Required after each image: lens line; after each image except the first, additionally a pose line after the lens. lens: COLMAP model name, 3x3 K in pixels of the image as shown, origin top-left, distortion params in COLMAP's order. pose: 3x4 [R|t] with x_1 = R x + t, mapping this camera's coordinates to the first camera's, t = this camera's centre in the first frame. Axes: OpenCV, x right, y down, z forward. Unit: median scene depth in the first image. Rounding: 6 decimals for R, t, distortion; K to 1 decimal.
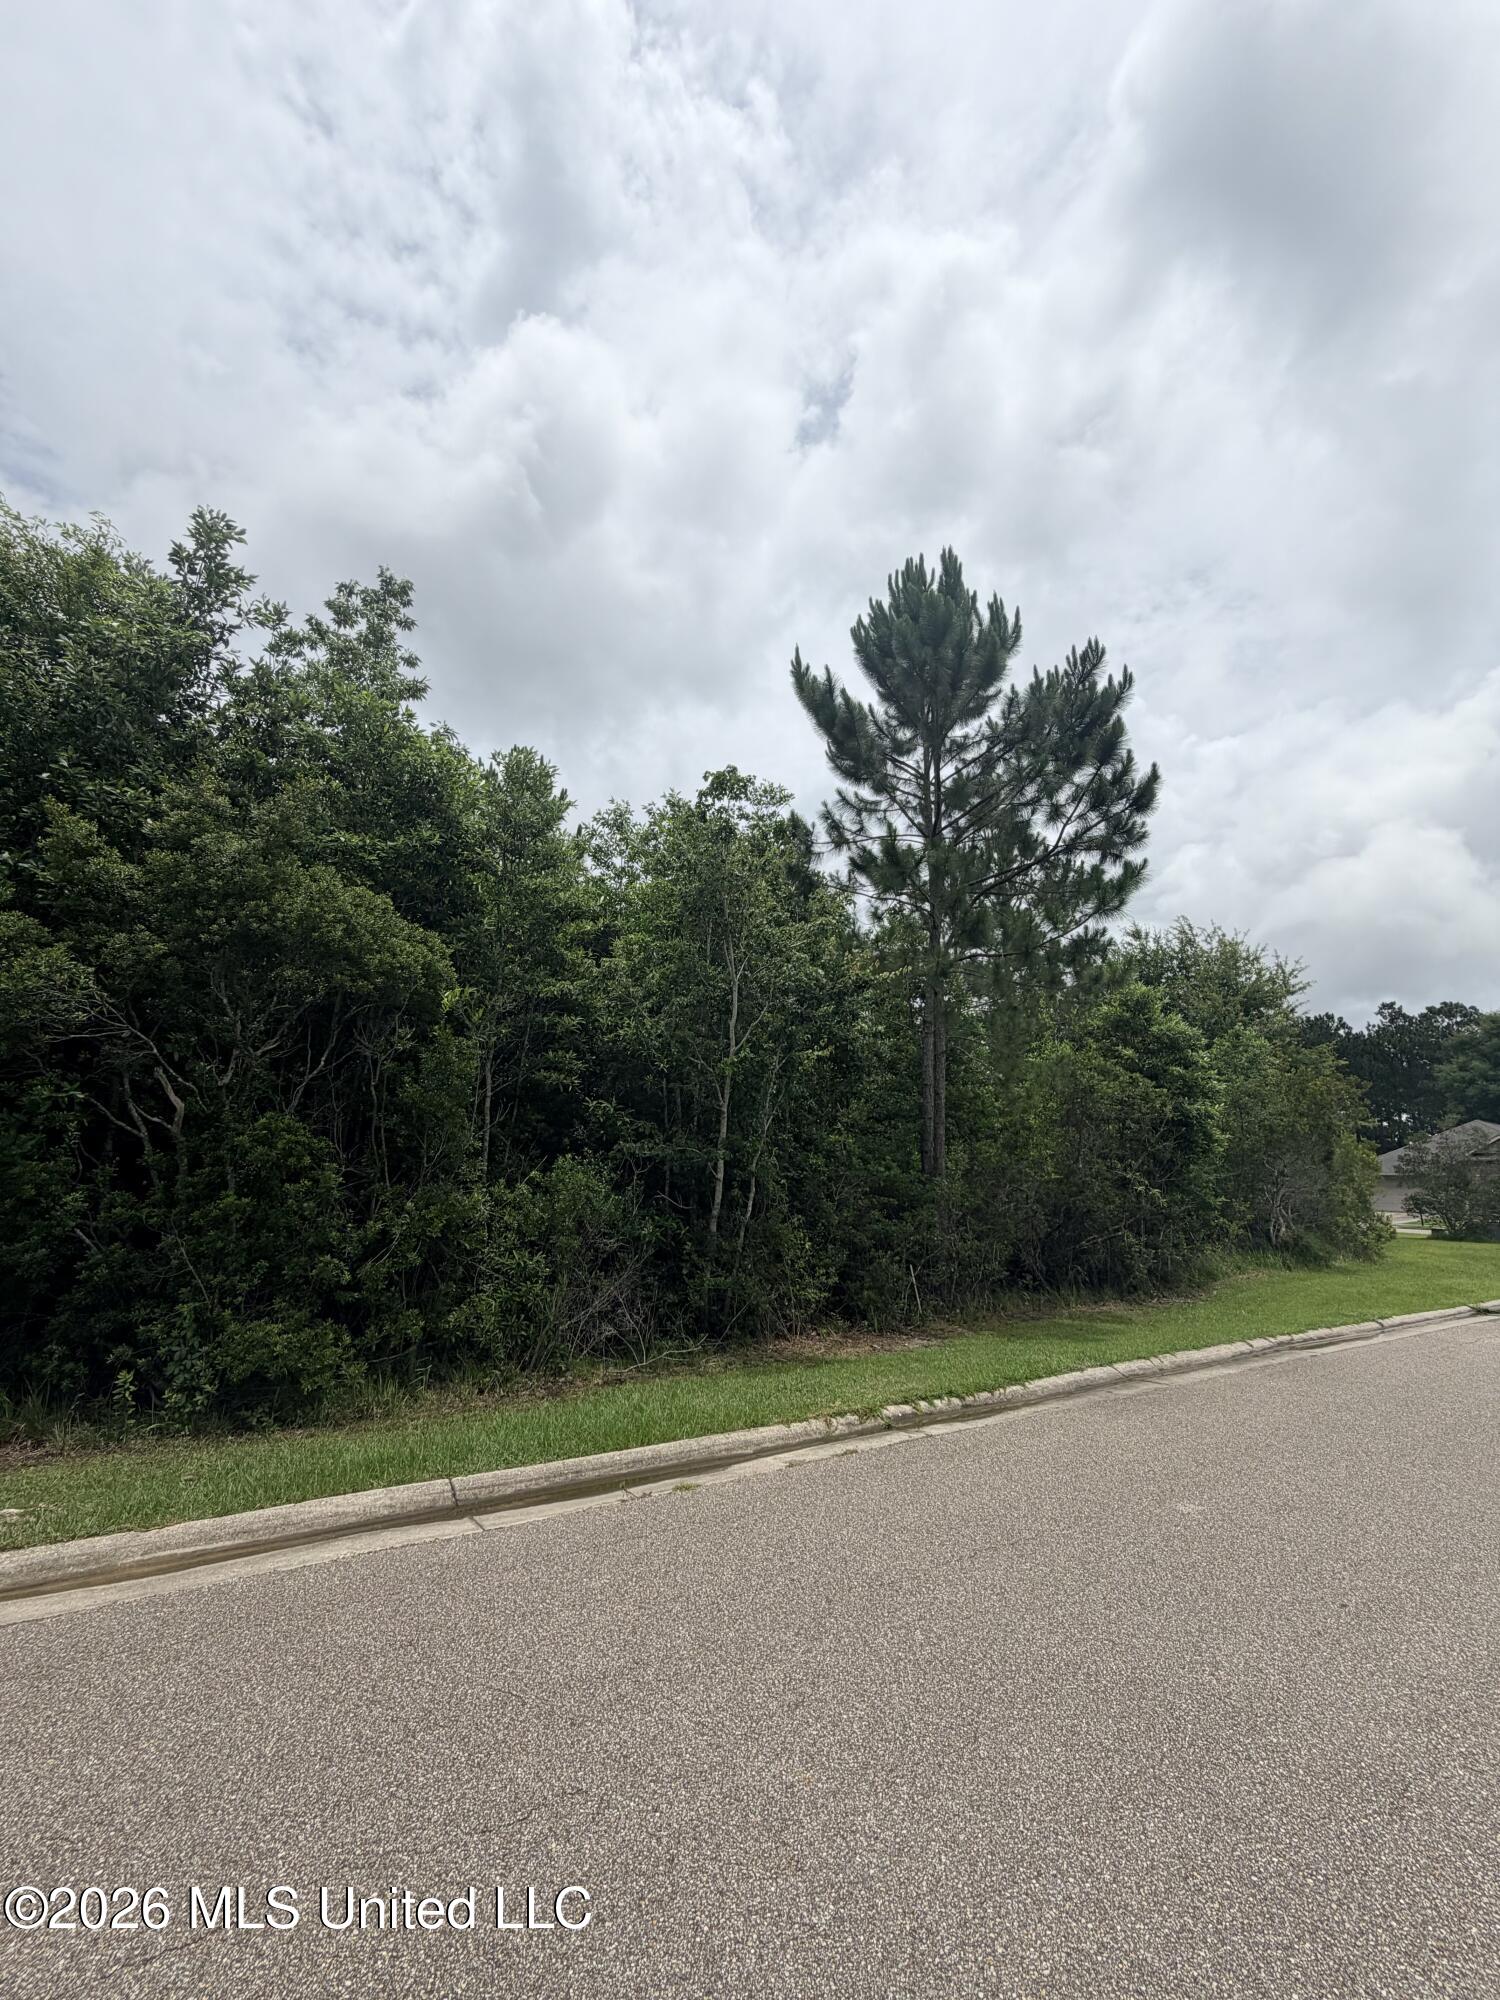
lens RADIAL K [[921.7, 0, 755.2], [0, 921.7, 992.1], [0, 0, 1]] dist [-0.000114, -0.000310]
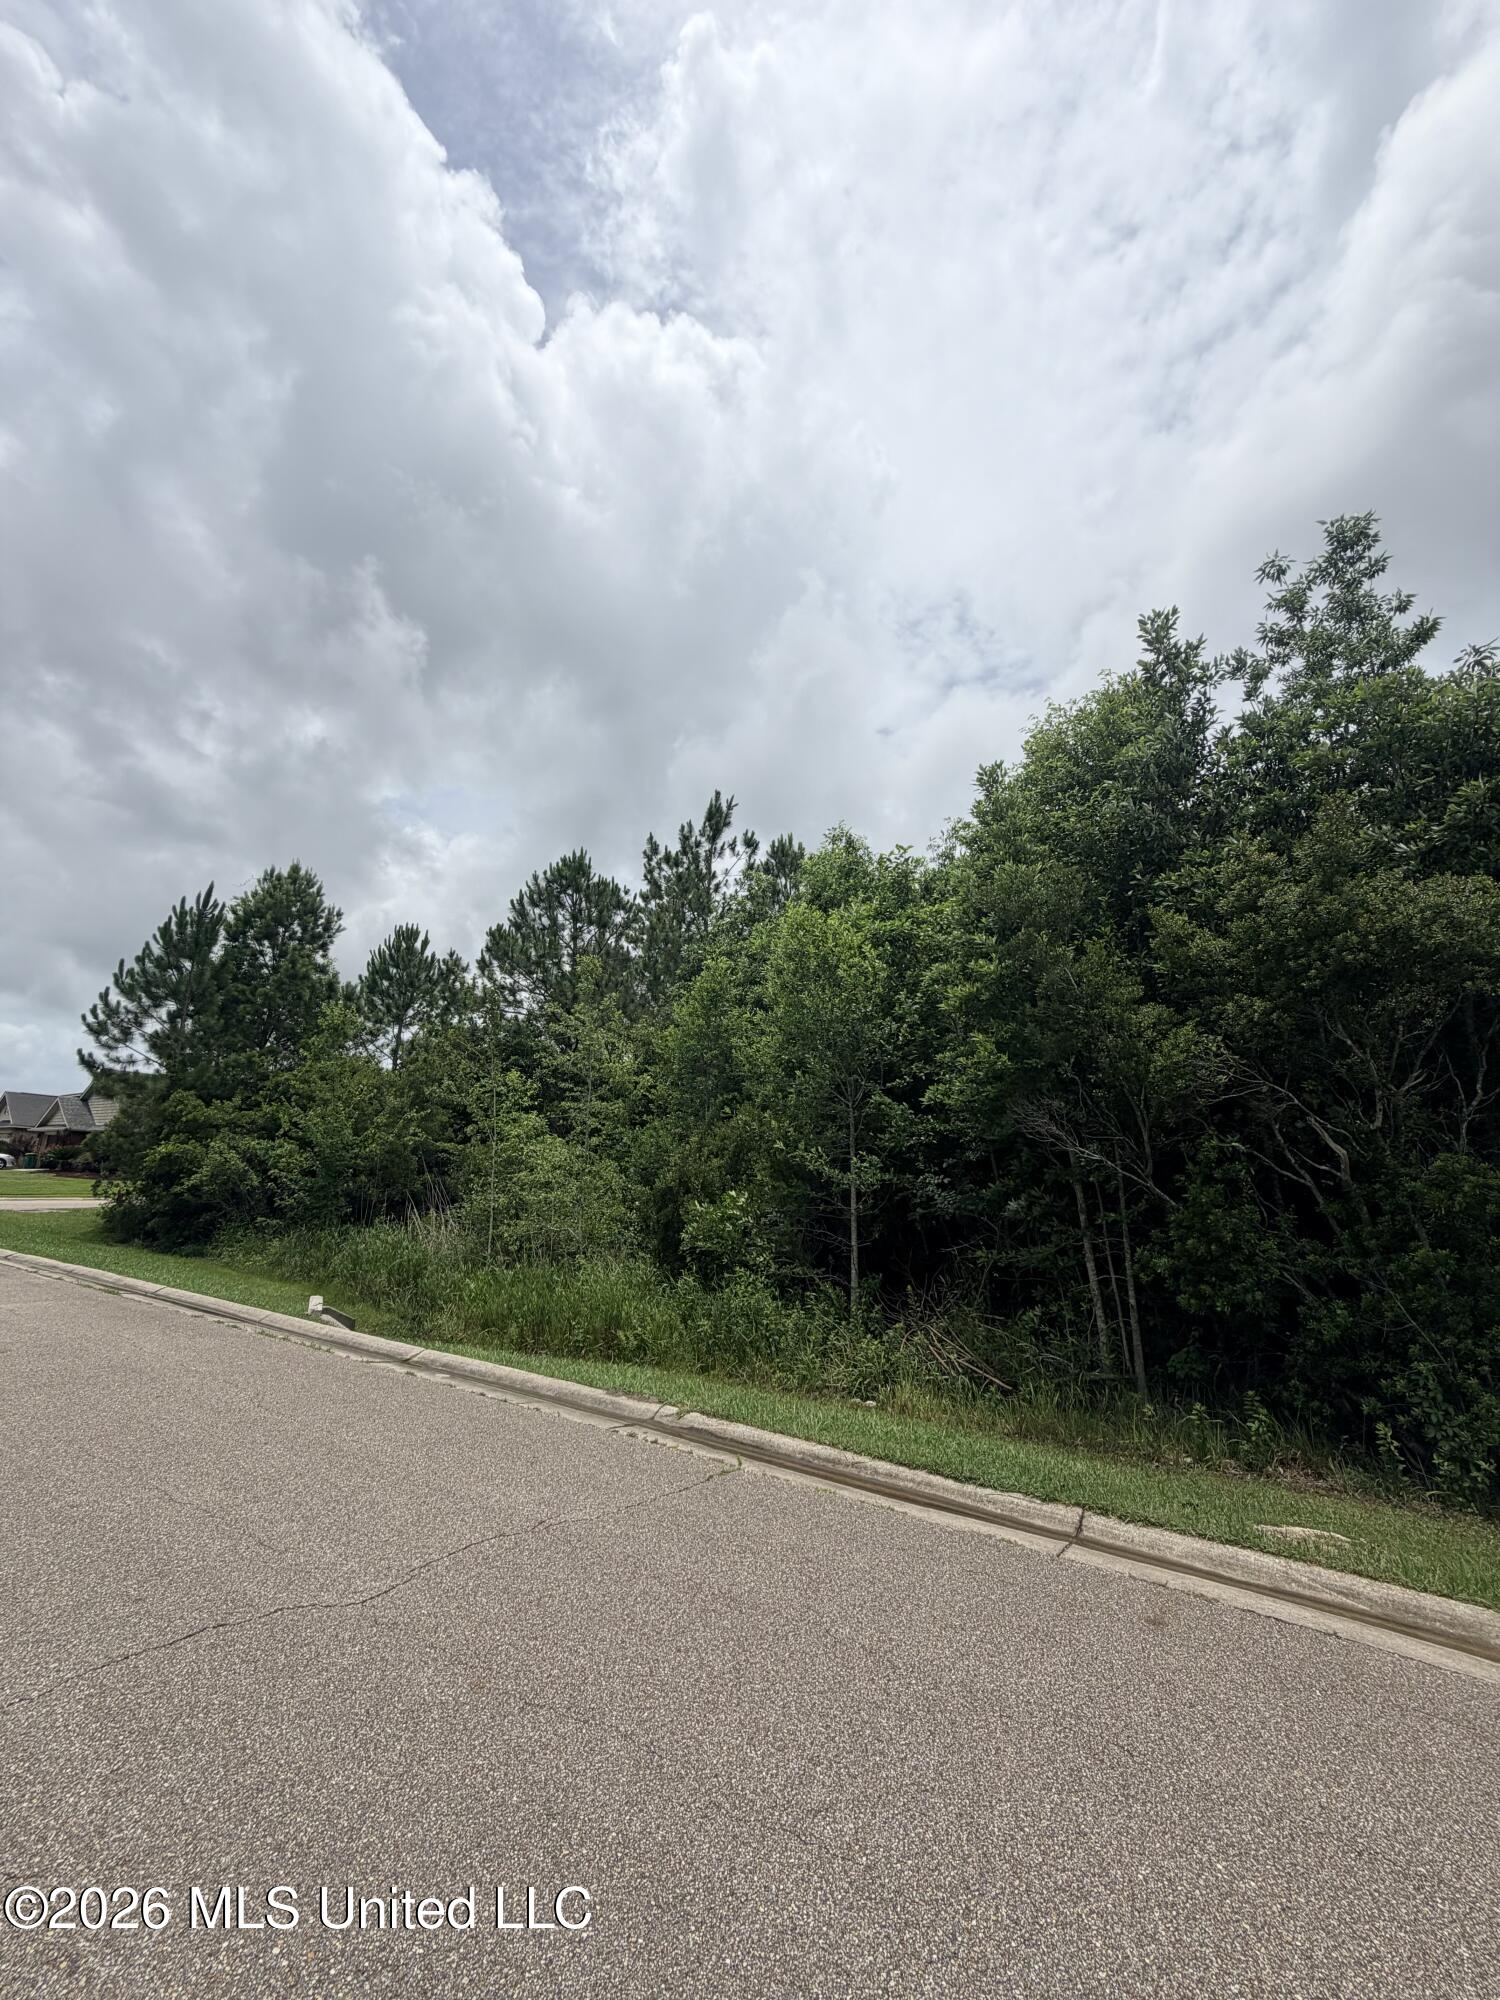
lens RADIAL K [[921.7, 0, 755.2], [0, 921.7, 992.1], [0, 0, 1]] dist [-0.000114, -0.000310]
pose [[0.148651, -0.217432, -0.964690, 0.279059], [0.181315, 0.964983, -0.189559, 0.030769], [0.972125, -0.146735, 0.182870, 0.234727]]
